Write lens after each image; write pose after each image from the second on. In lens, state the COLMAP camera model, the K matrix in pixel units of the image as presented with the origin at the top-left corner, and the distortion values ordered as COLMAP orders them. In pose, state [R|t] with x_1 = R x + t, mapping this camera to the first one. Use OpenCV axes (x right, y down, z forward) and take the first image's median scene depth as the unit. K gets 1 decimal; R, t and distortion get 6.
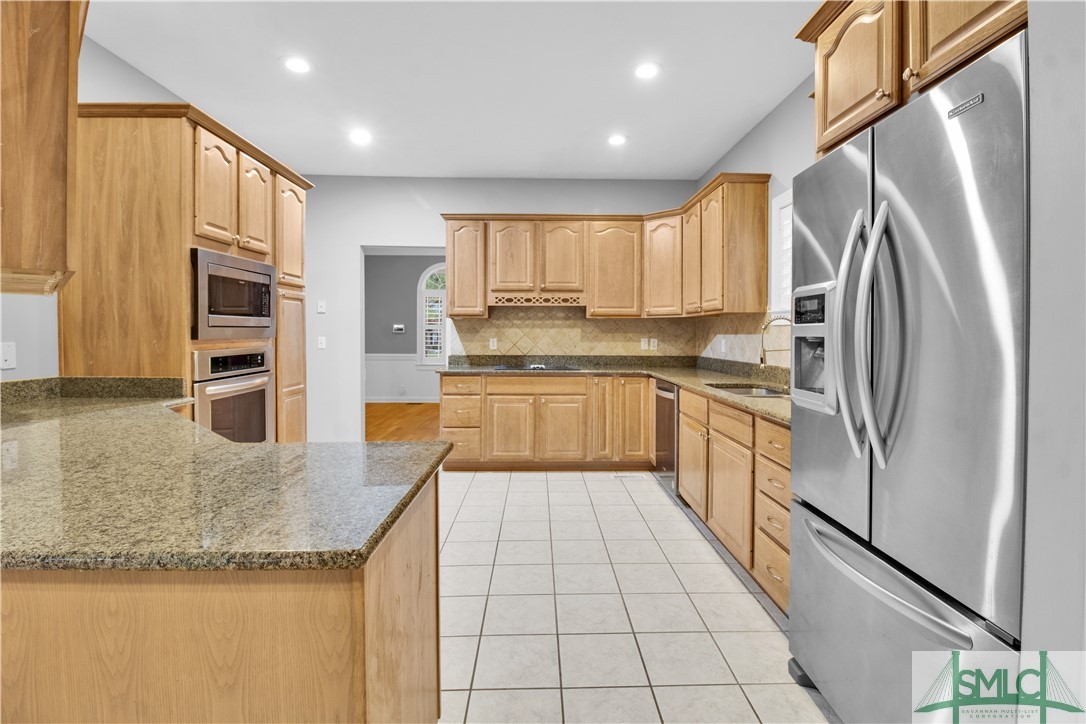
lens RADIAL K [[515.2, 0, 555.7], [0, 515.2, 337.5], [0, 0, 1]] dist [-0.001231, -0.012991]
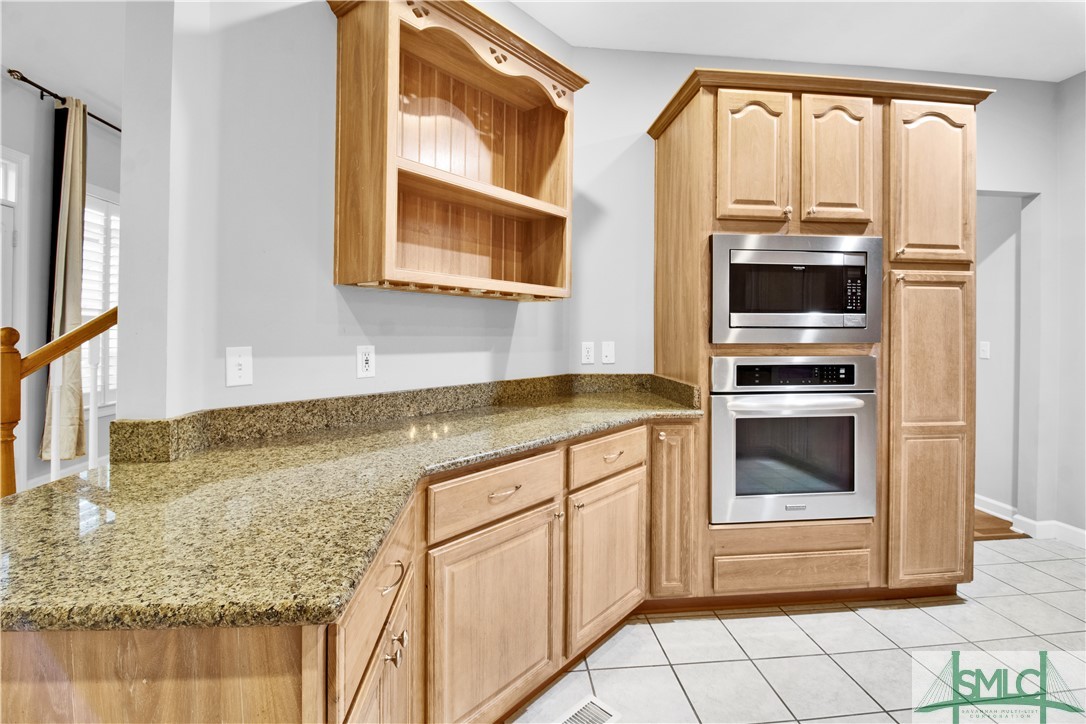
lens RADIAL K [[513.5, 0, 551.3], [0, 513.5, 330.9], [0, 0, 1]] dist [0.000672, -0.013052]
pose [[0.075686, -0.000624, -0.997131, 0.115656], [-0.016329, 0.999865, -0.001865, -0.009590], [0.996998, 0.016424, 0.075666, 0.645257]]
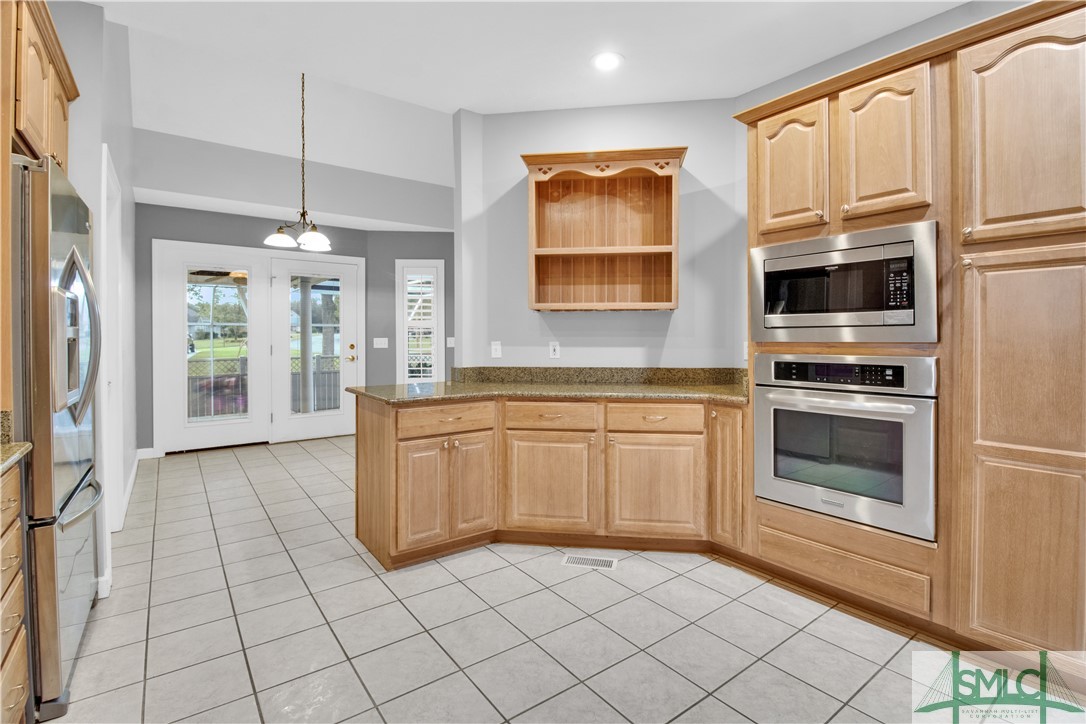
lens RADIAL K [[515.2, 0, 555.7], [0, 515.2, 337.5], [0, 0, 1]] dist [-0.001231, -0.012991]
pose [[-0.812348, 0.007279, -0.583127, 0.181500], [-0.000753, 0.999908, 0.013531, -0.016341], [0.583172, 0.011431, -0.812268, 1.518847]]
